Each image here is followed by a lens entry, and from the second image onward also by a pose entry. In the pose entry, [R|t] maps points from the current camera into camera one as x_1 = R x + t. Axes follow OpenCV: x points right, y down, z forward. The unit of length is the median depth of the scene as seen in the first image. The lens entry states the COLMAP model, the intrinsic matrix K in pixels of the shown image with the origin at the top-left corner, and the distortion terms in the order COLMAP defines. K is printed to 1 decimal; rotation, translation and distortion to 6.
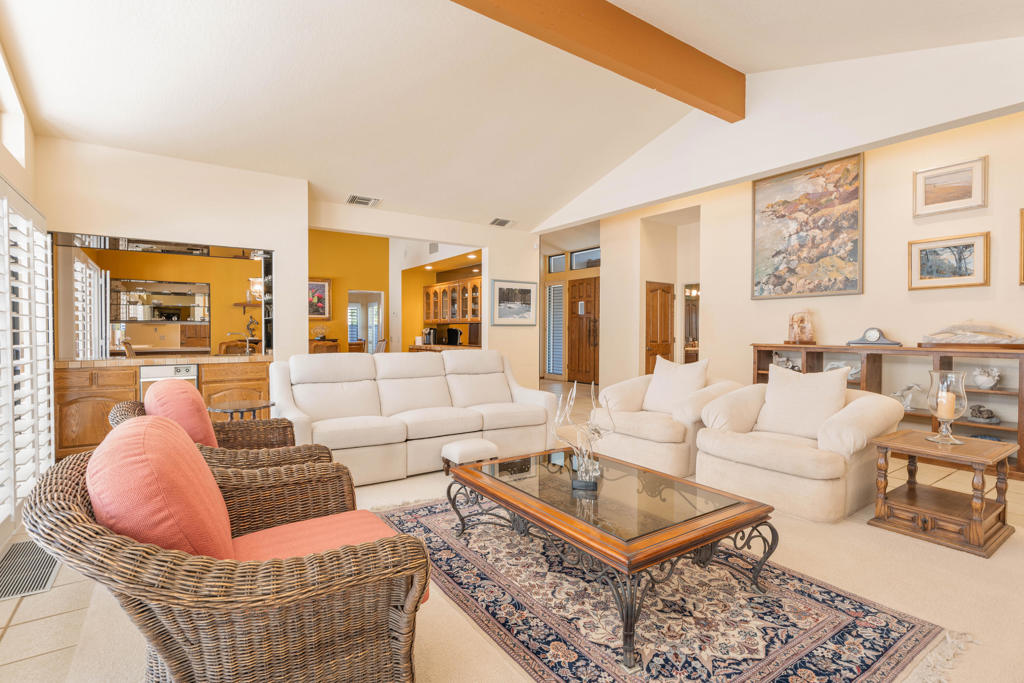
lens RADIAL K [[496.5, 0, 512.0], [0, 496.5, 341.5], [0, 0, 1]] dist [-0.001364, 0.000023]
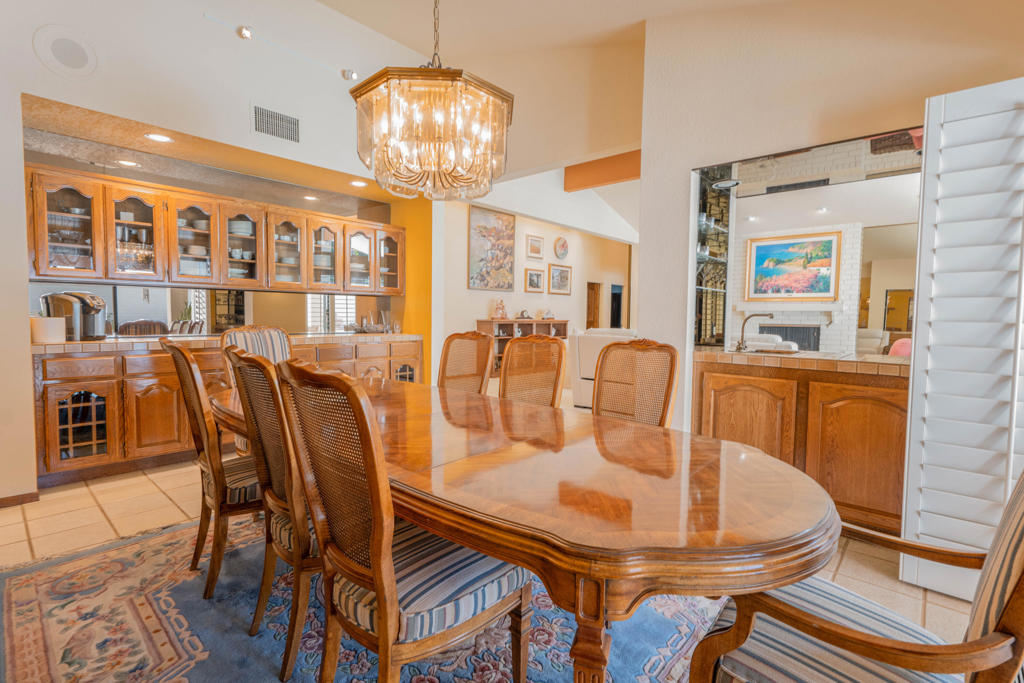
lens RADIAL K [[470.6, 0, 512.0], [0, 470.6, 341.5], [0, 0, 1]] dist [0.001190, 0.000180]
pose [[-0.243266, -0.063452, 0.967882, -0.936538], [0.006093, 0.997738, 0.066941, -0.026273], [-0.969941, 0.022182, -0.242329, 1.327779]]
